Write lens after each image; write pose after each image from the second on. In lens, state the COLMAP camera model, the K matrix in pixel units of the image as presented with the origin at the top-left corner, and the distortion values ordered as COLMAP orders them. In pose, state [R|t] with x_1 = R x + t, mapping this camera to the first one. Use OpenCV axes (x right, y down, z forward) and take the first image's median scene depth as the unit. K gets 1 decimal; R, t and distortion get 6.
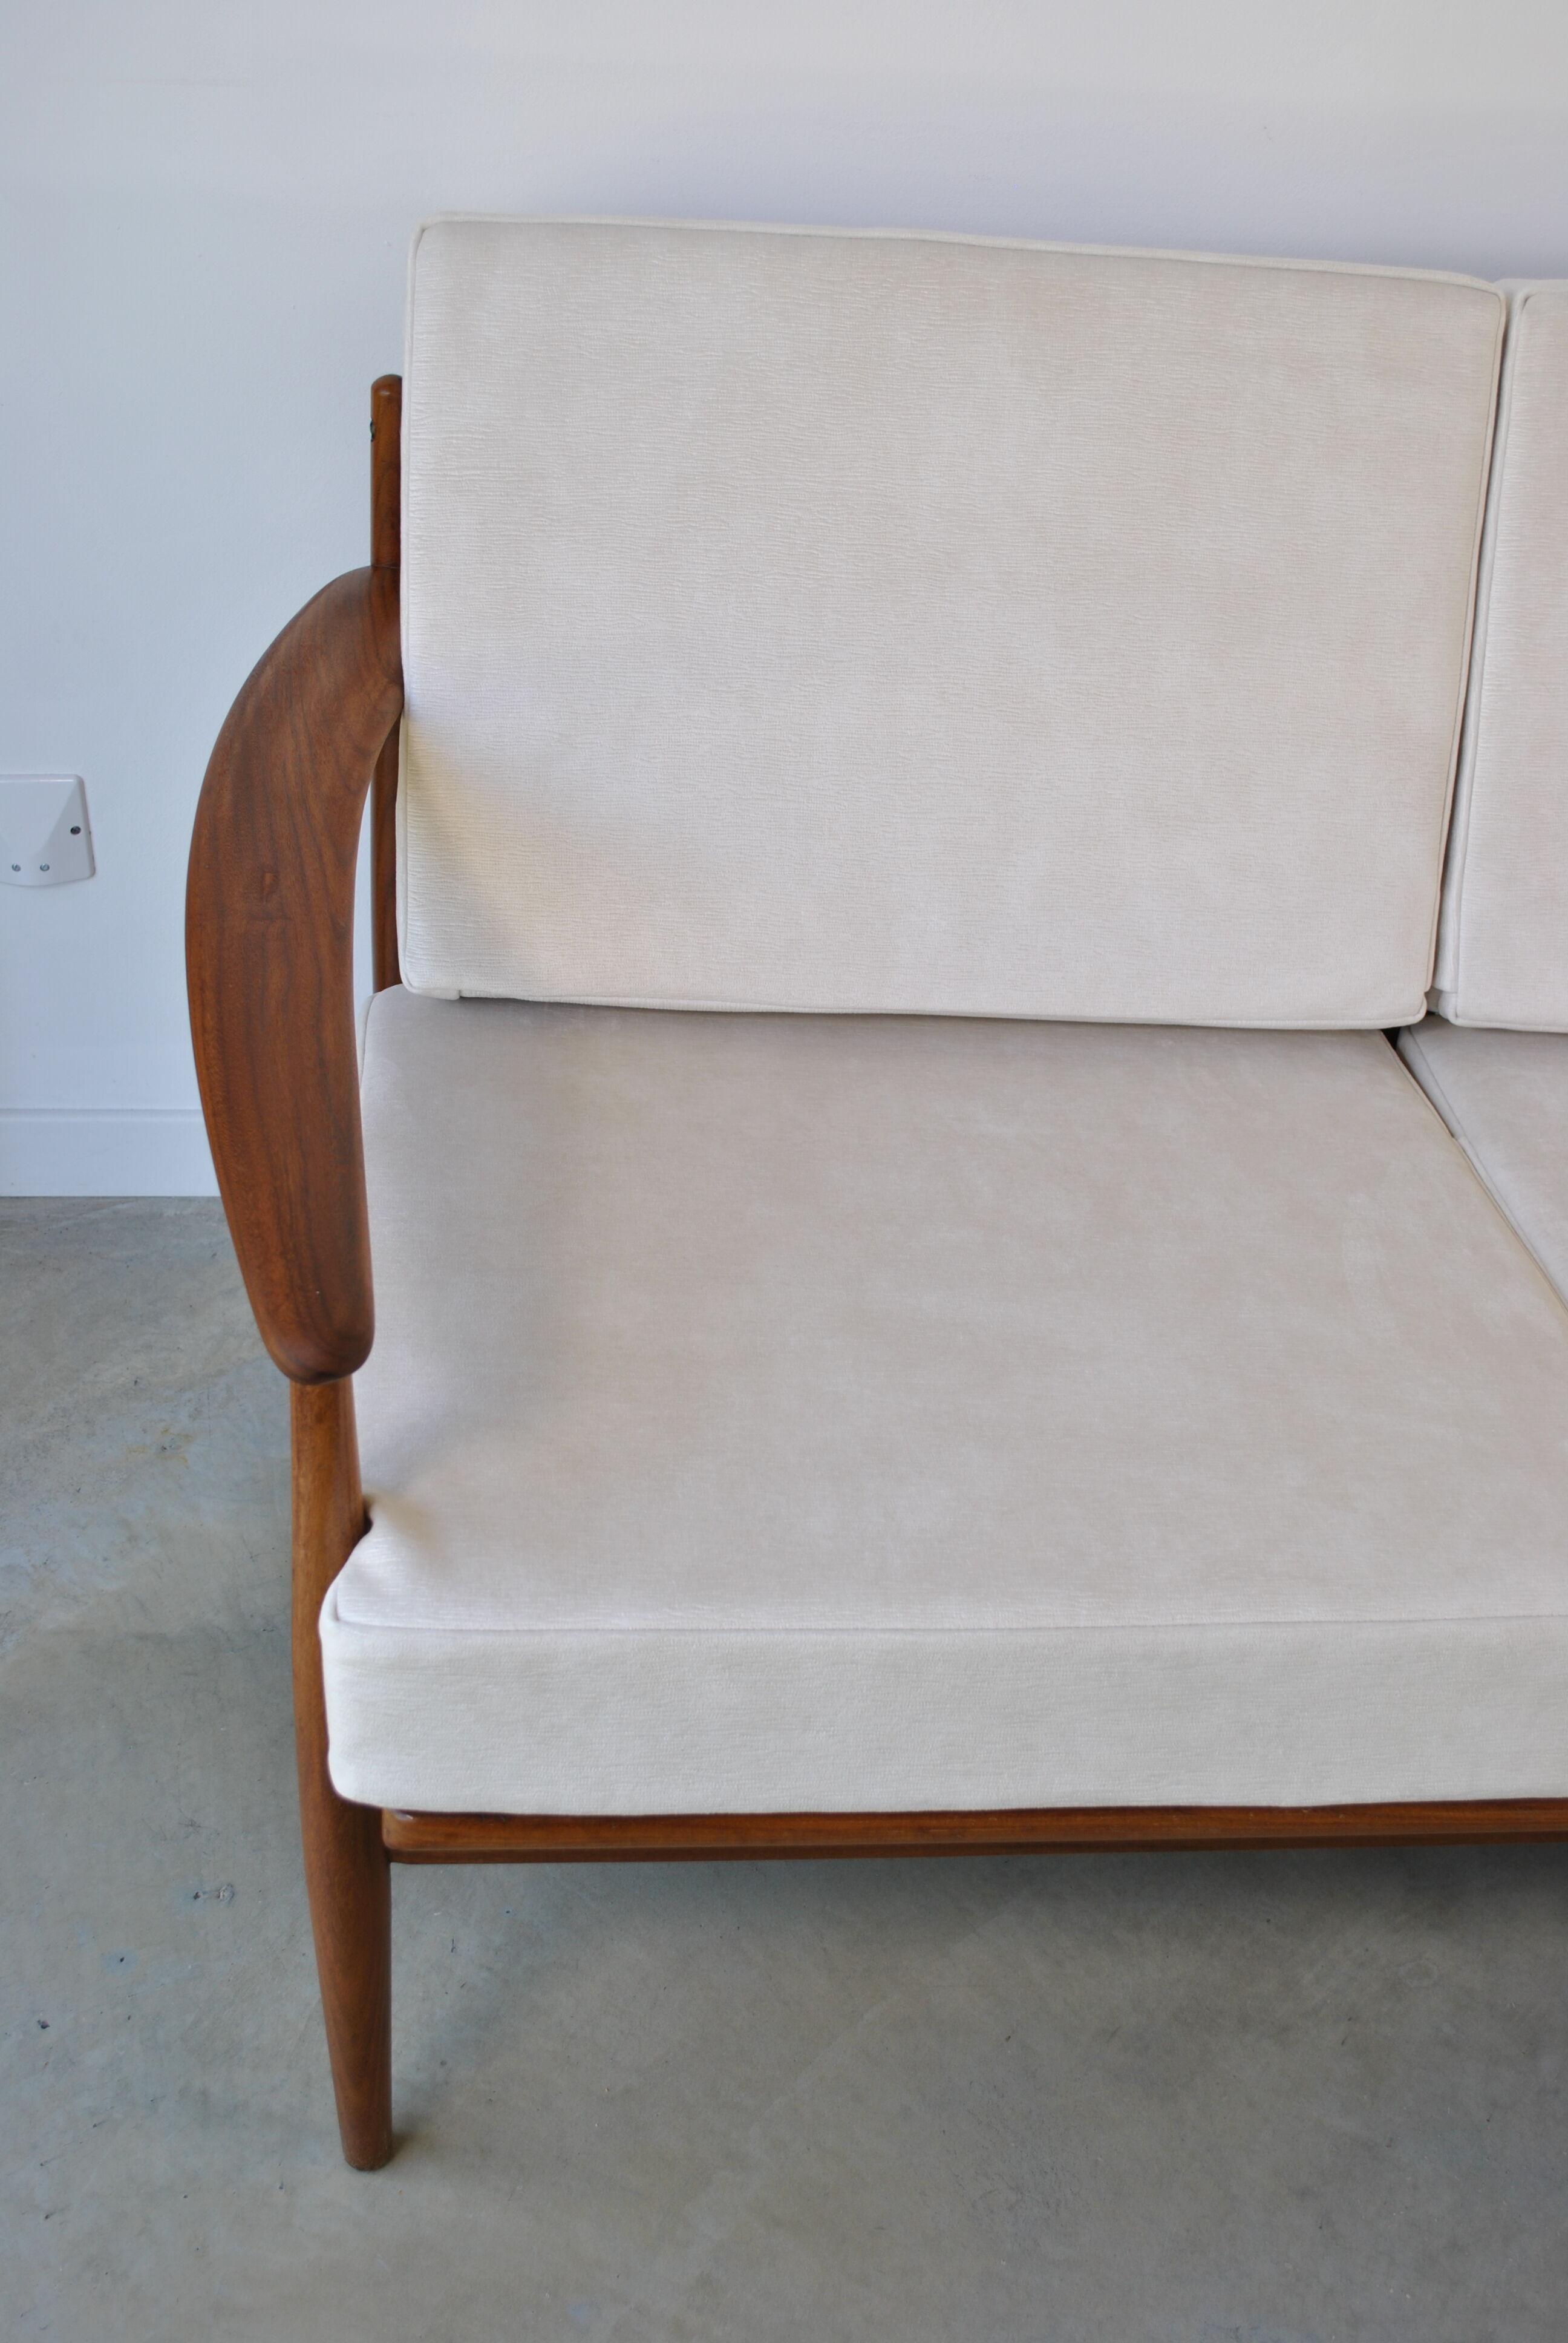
lens RADIAL K [[2648.5, 0, 765.9], [0, 2648.5, 1186.3], [0, 0, 1]] dist [-0.051450, -0.007802]
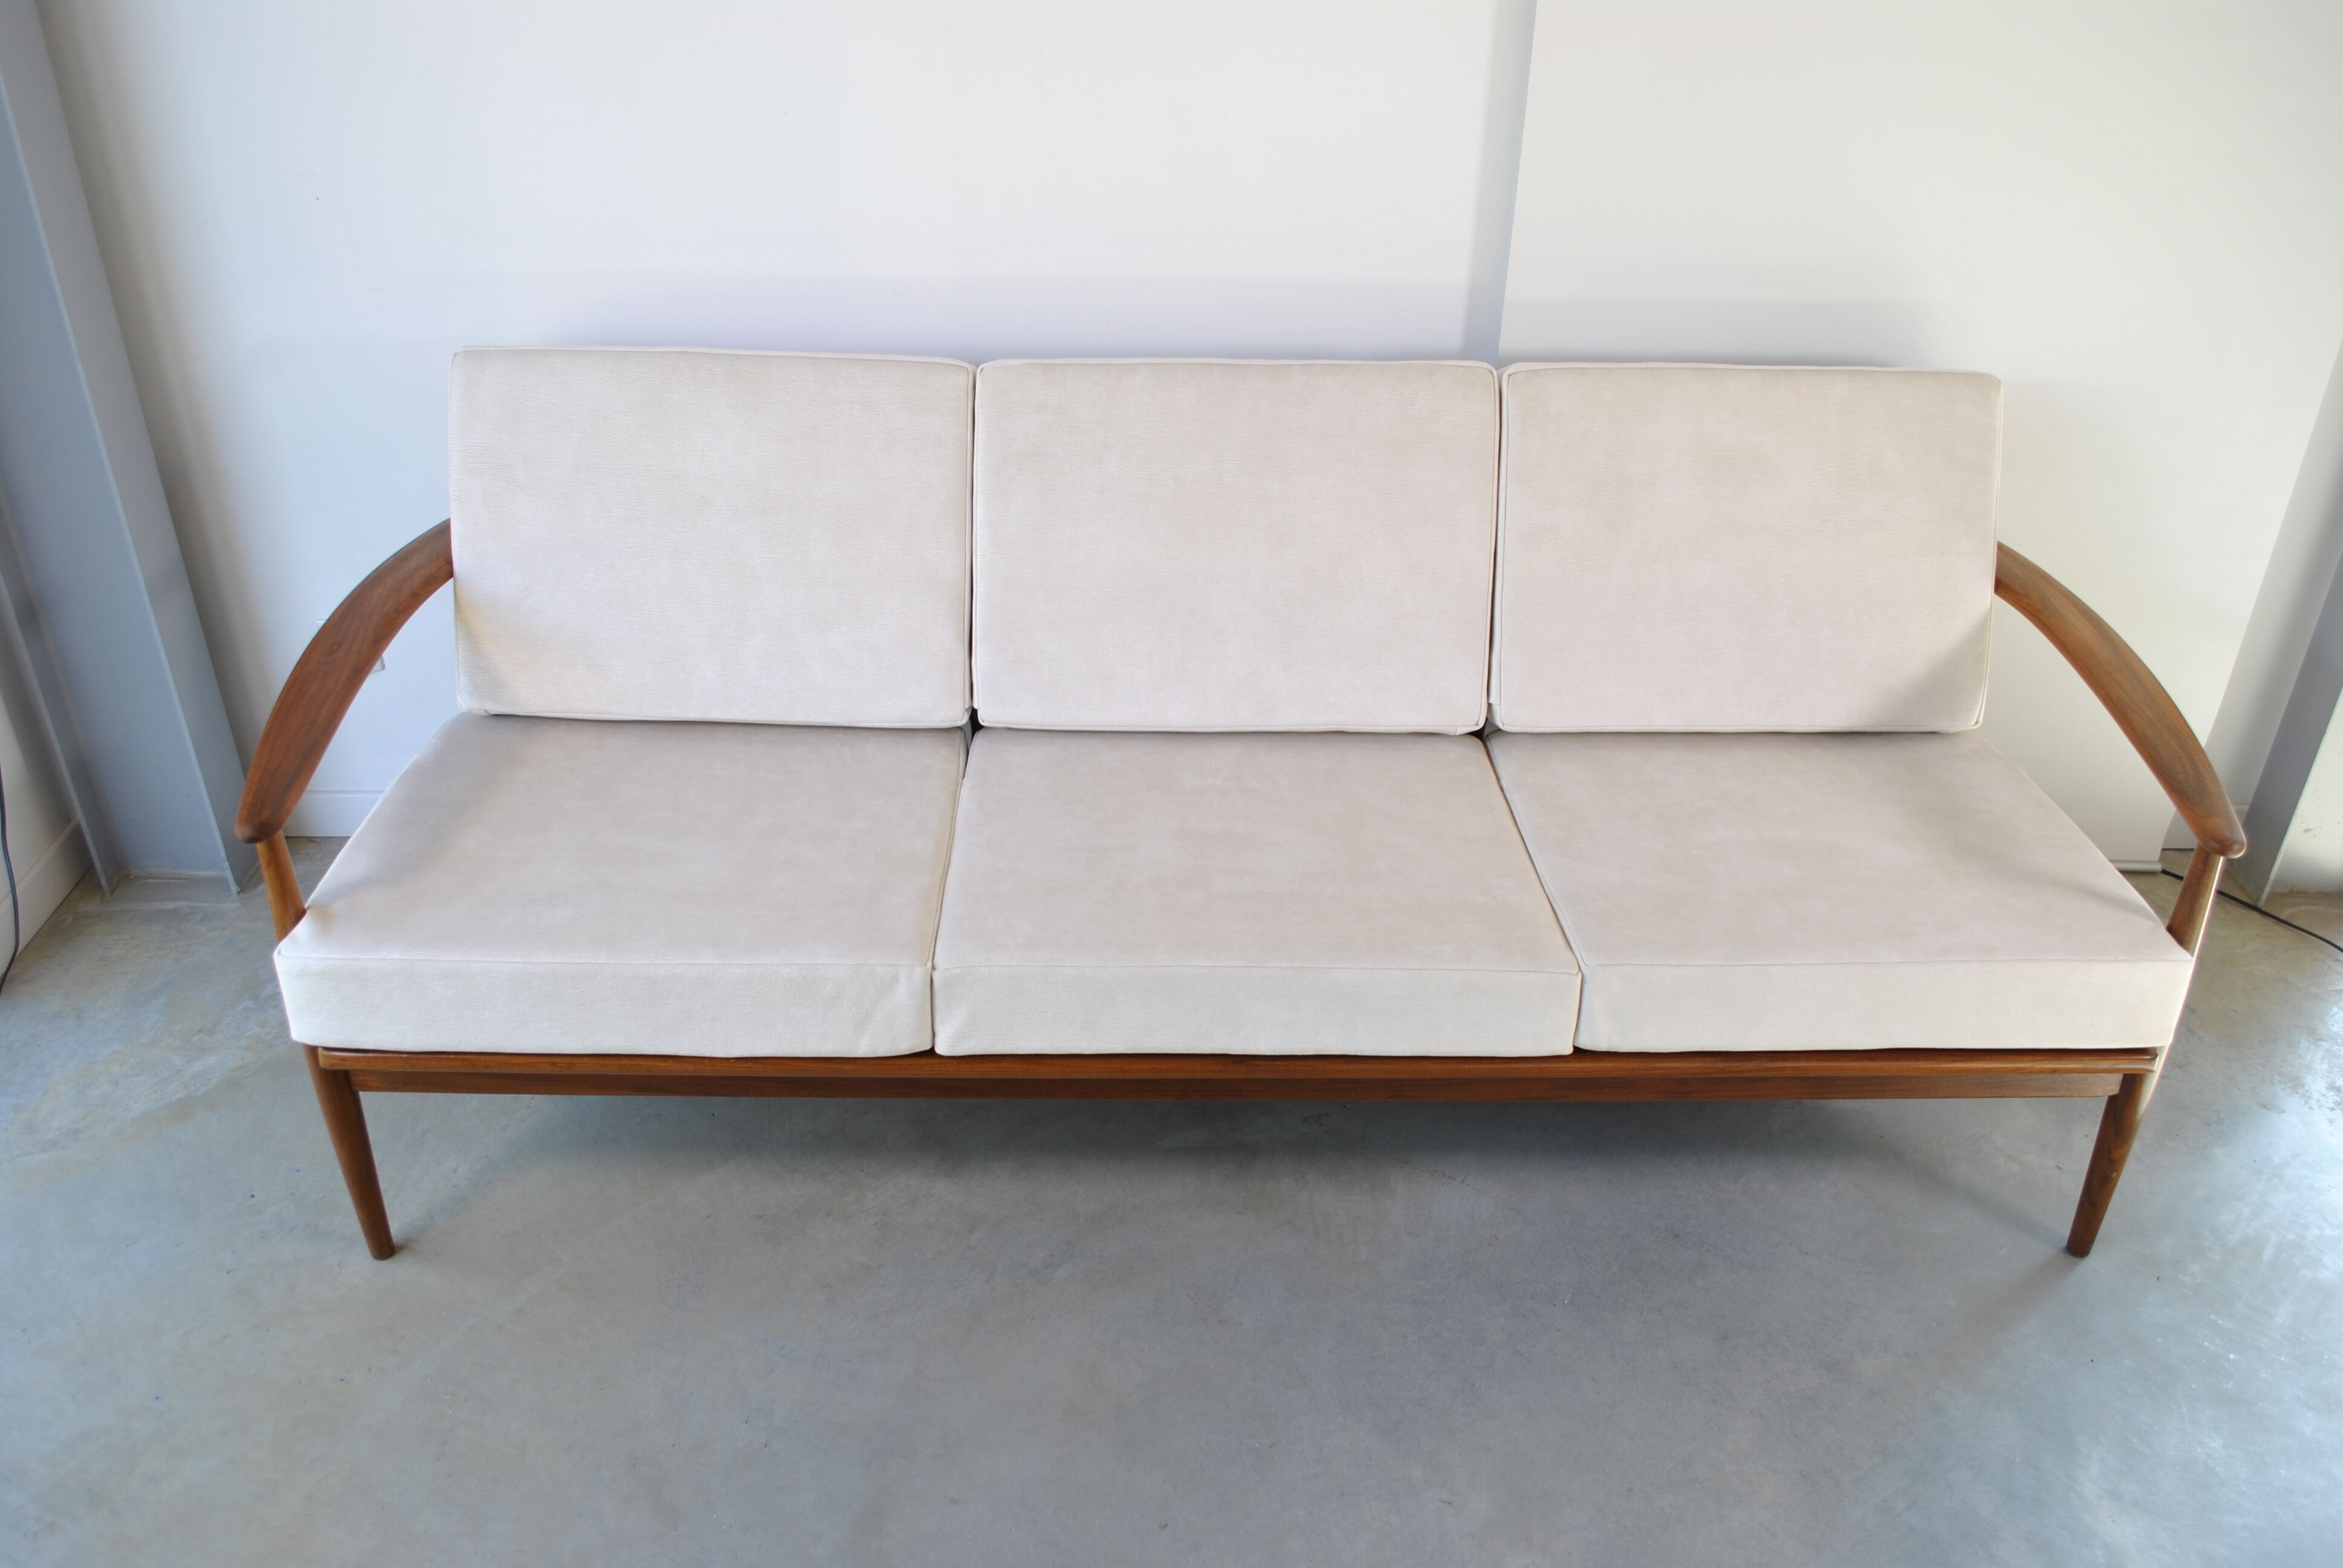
lens RADIAL K [[1875.1, 0, 1186.5], [0, 1875.1, 779.6], [0, 0, 1]] dist [-0.080435, 0.003000]
pose [[0.998455, -0.005962, -0.055248, 0.530329], [0.001070, 0.996107, -0.088150, 0.112617], [0.055558, 0.087955, 0.994574, -0.422975]]
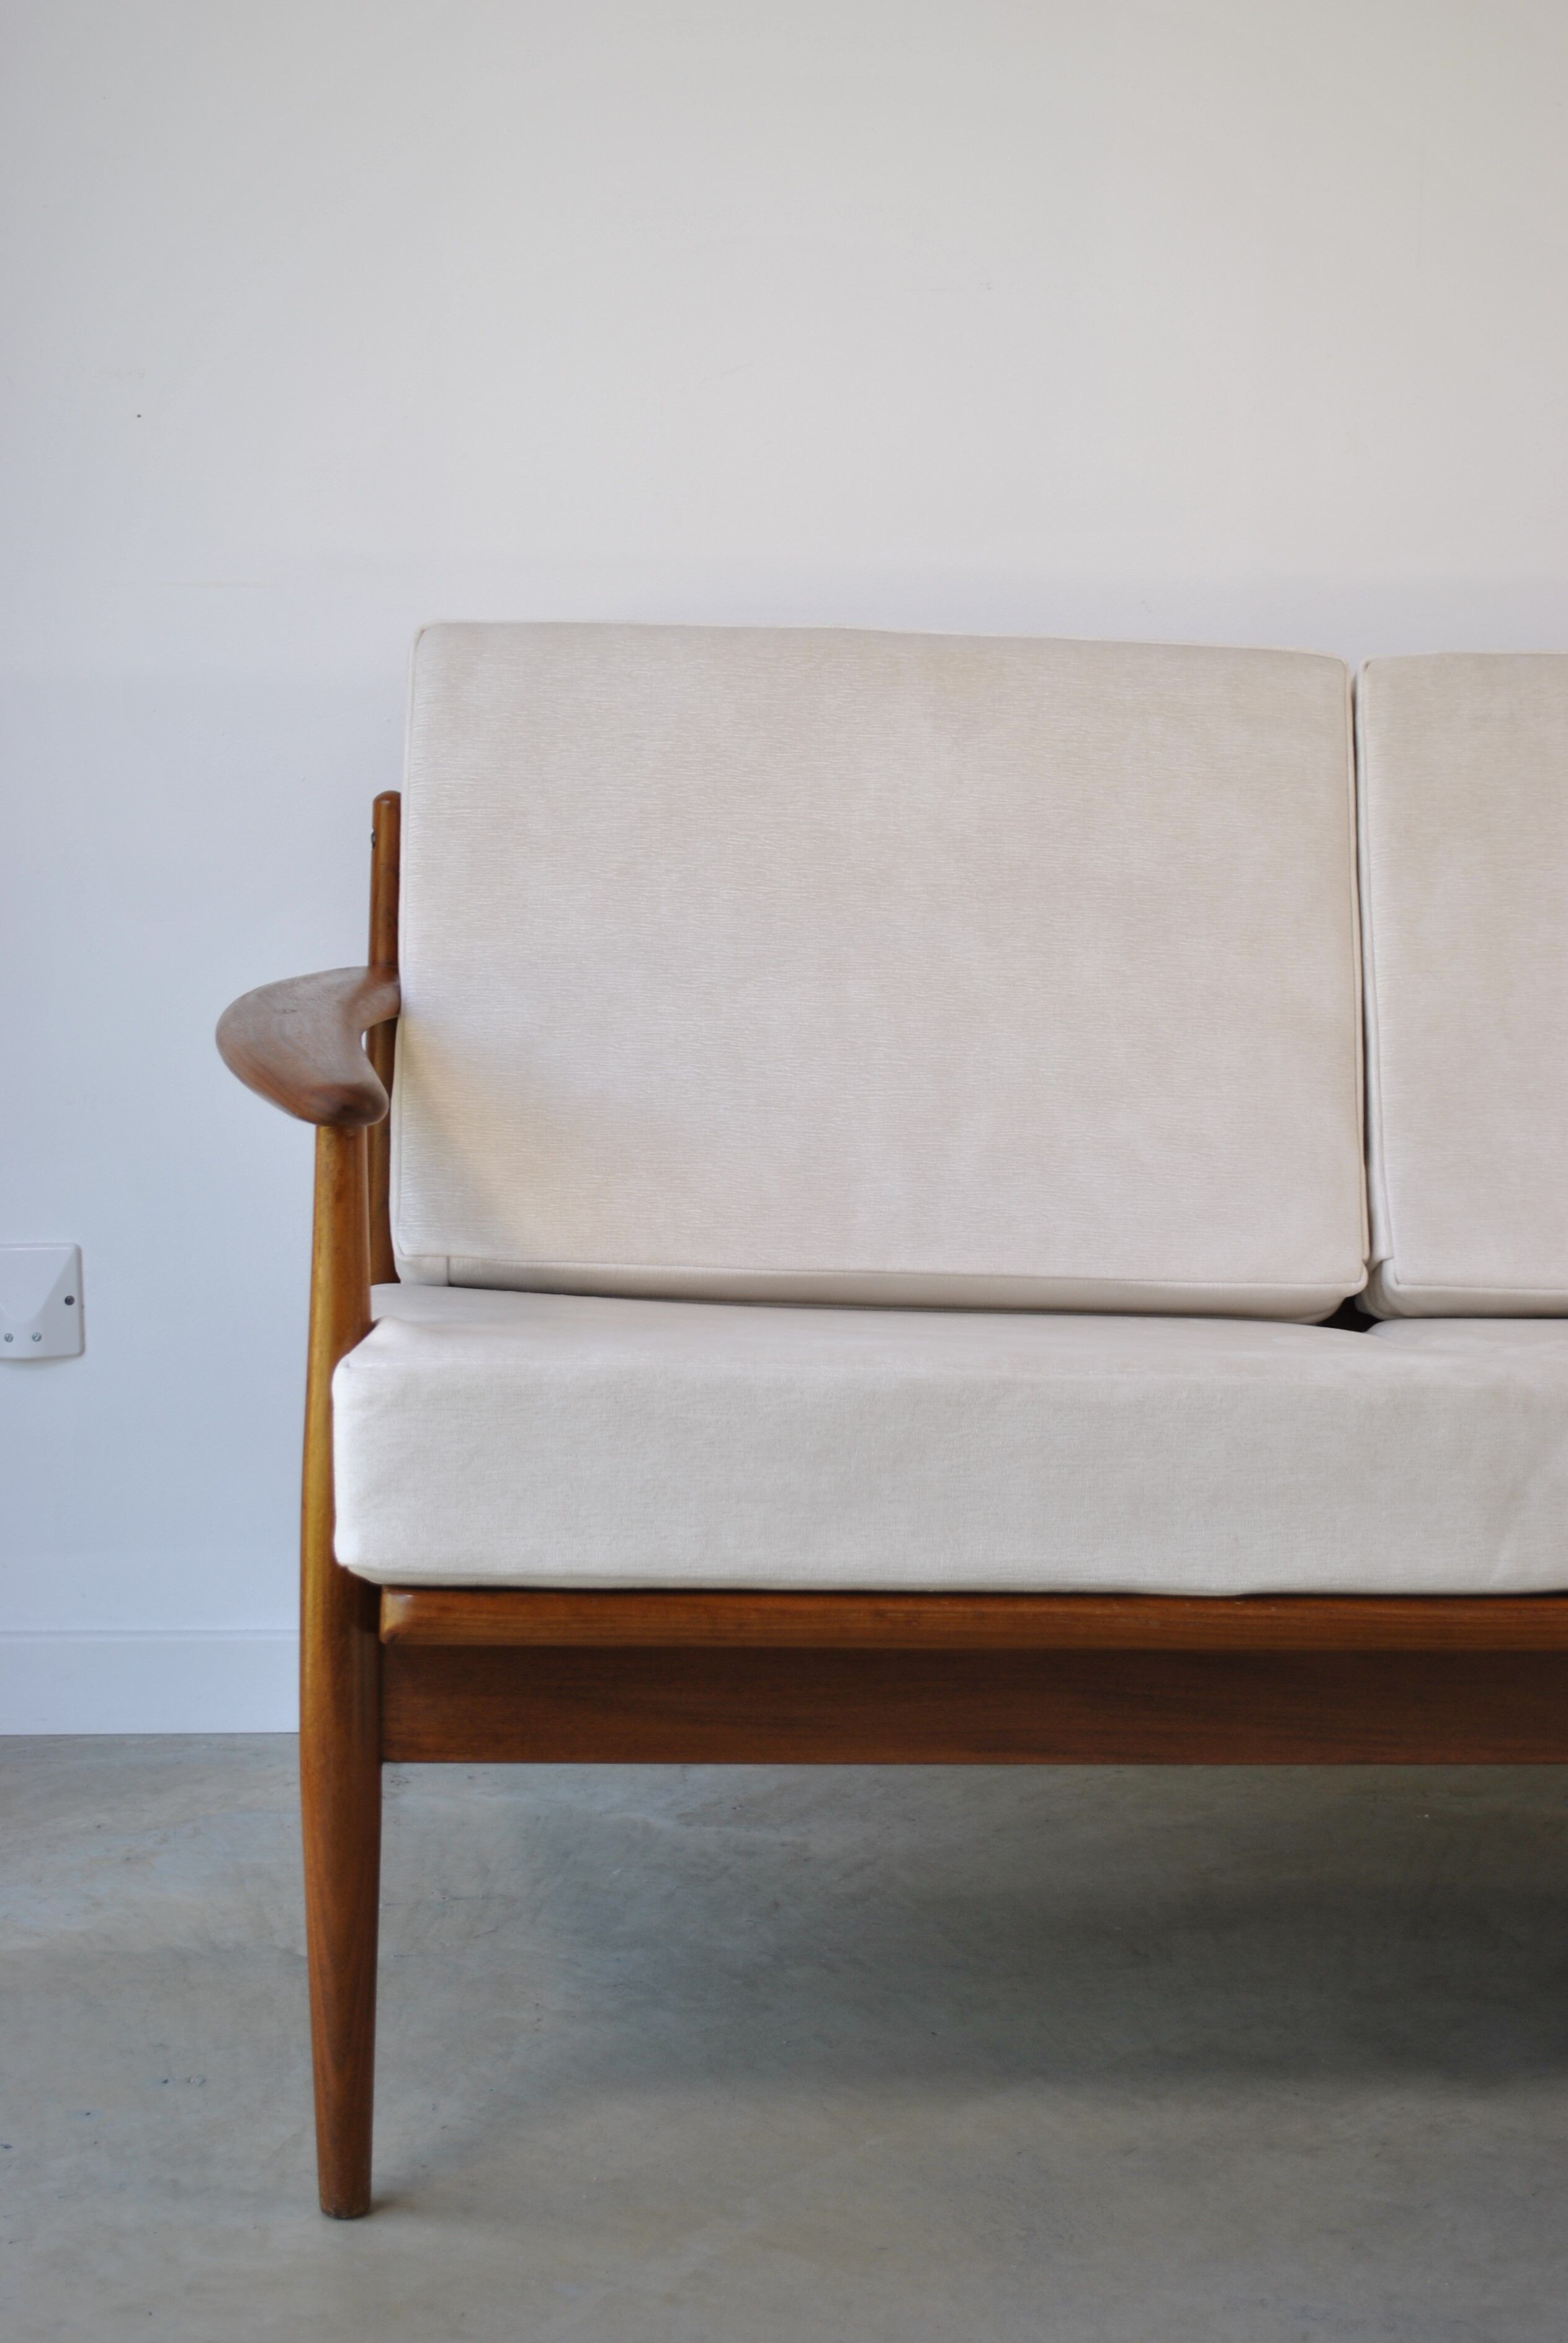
lens RADIAL K [[3603.0, 0, 776.0], [0, 3603.0, 1238.7], [0, 0, 1]] dist [0.000472, -0.071611]
pose [[0.999095, -0.042422, -0.002996, 0.022149], [0.035987, 0.880875, -0.471980, 0.630672], [0.022661, 0.471445, 0.881604, -0.295031]]
